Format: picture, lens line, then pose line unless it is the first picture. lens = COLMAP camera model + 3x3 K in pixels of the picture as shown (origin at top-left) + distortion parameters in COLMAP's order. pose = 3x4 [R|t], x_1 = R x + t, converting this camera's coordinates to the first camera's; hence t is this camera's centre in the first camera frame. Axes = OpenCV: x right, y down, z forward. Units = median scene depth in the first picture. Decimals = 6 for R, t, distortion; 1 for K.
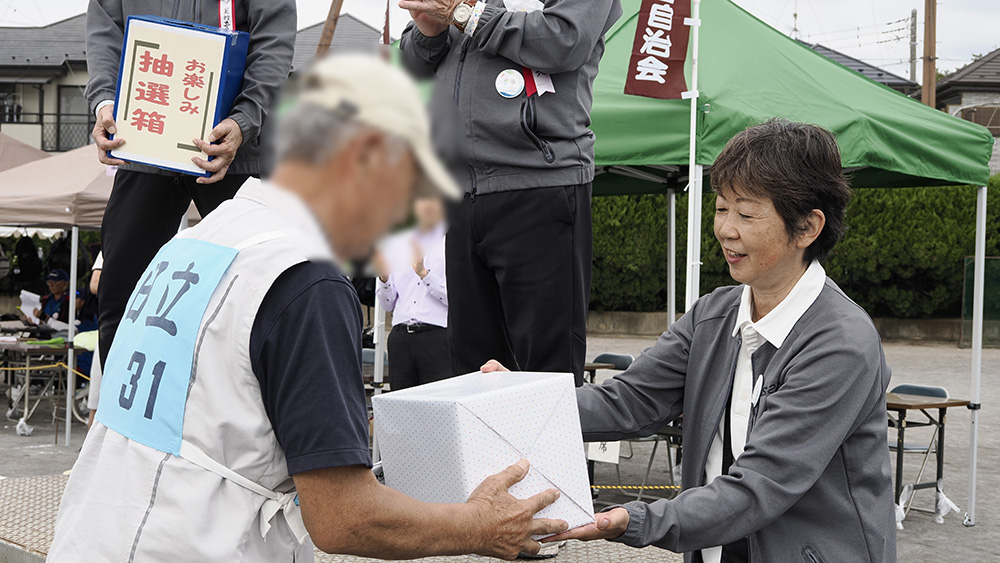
lens RADIAL K [[1681.4, 0, 536.8], [0, 1681.4, 280.0], [0, 0, 1]] dist [0.001513, -0.024878]
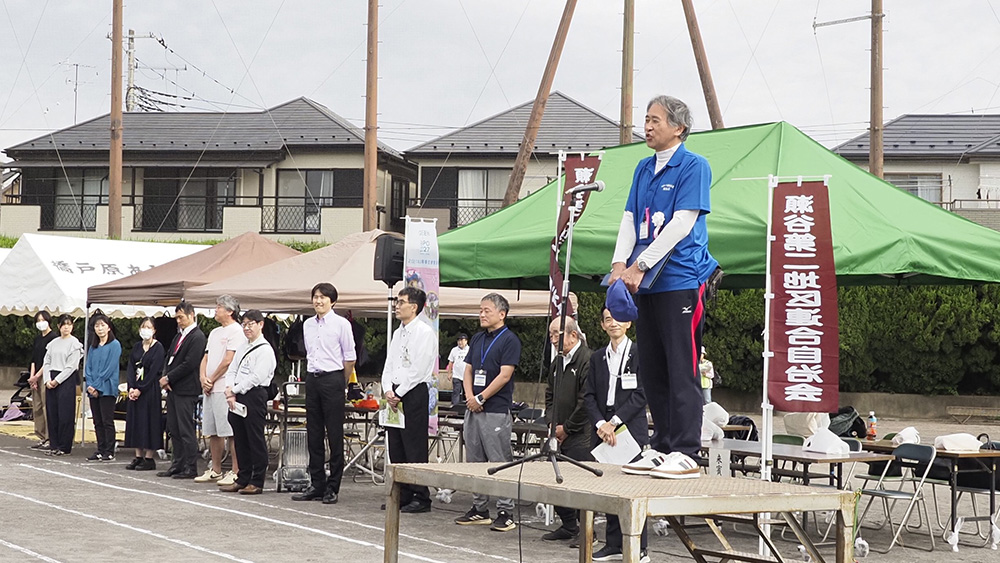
lens RADIAL K [[1877.9, 0, 500.0], [0, 1877.9, 281.5], [0, 0, 1]] dist [-0.052288, -0.111371]
pose [[0.989065, -0.003137, -0.147449, 0.020332], [-0.003049, 0.999125, -0.041709, 0.000670], [0.147451, 0.041702, 0.988190, -0.115534]]
